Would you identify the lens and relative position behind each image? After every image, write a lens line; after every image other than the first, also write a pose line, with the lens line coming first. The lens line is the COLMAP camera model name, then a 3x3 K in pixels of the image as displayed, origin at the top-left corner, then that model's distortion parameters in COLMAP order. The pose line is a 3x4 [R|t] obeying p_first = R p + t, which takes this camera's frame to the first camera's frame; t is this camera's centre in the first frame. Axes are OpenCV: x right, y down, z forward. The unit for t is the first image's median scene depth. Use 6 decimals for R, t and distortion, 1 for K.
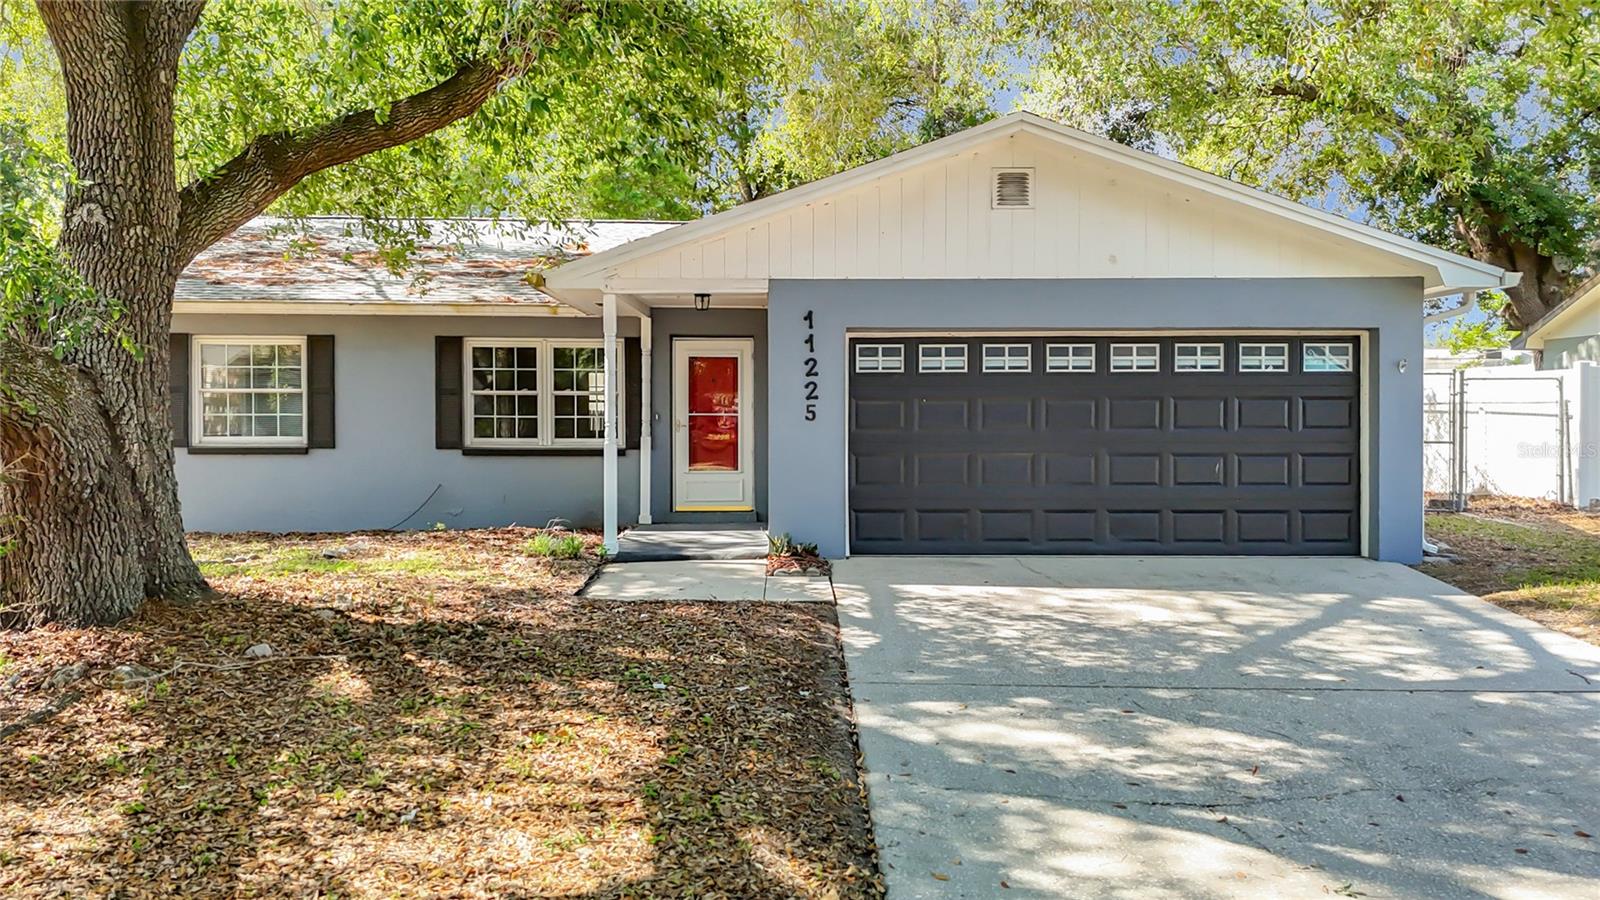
lens RADIAL K [[1159.7, 0, 798.5], [0, 1159.7, 440.6], [0, 0, 1]] dist [0.013560, -0.000841]
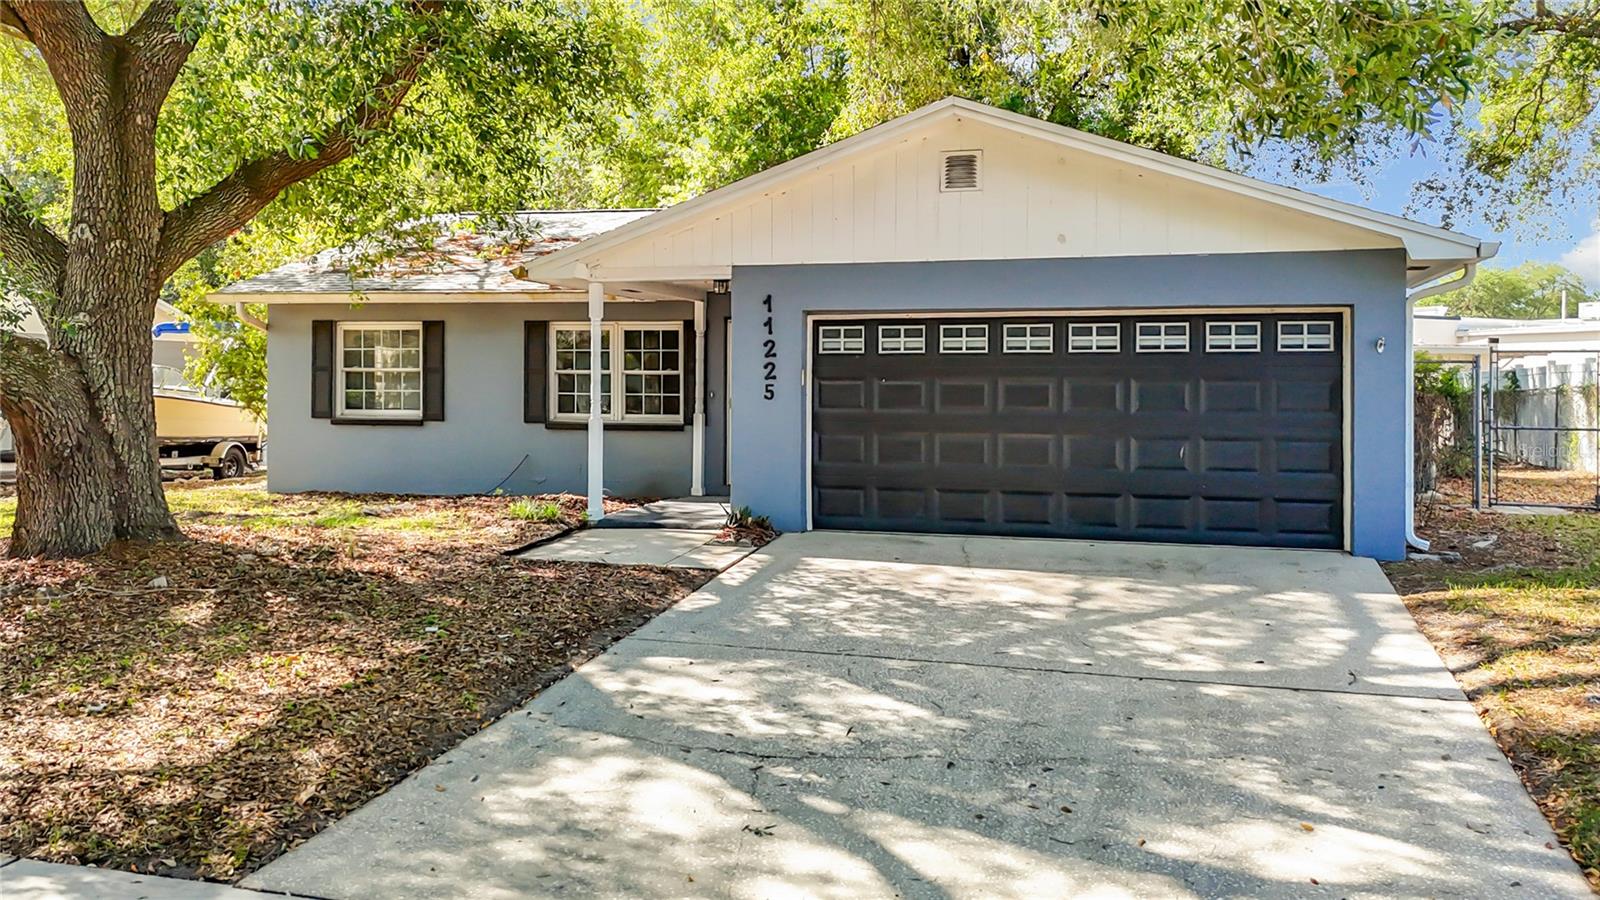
lens RADIAL K [[1159.7, 0, 746.8], [0, 1159.7, 410.1], [0, 0, 1]] dist [0.013560, -0.000841]
pose [[0.966818, 0.009218, -0.255299, 0.259467], [-0.011189, 0.999918, -0.006271, -0.000820], [0.255220, 0.008920, 0.966842, -0.022154]]
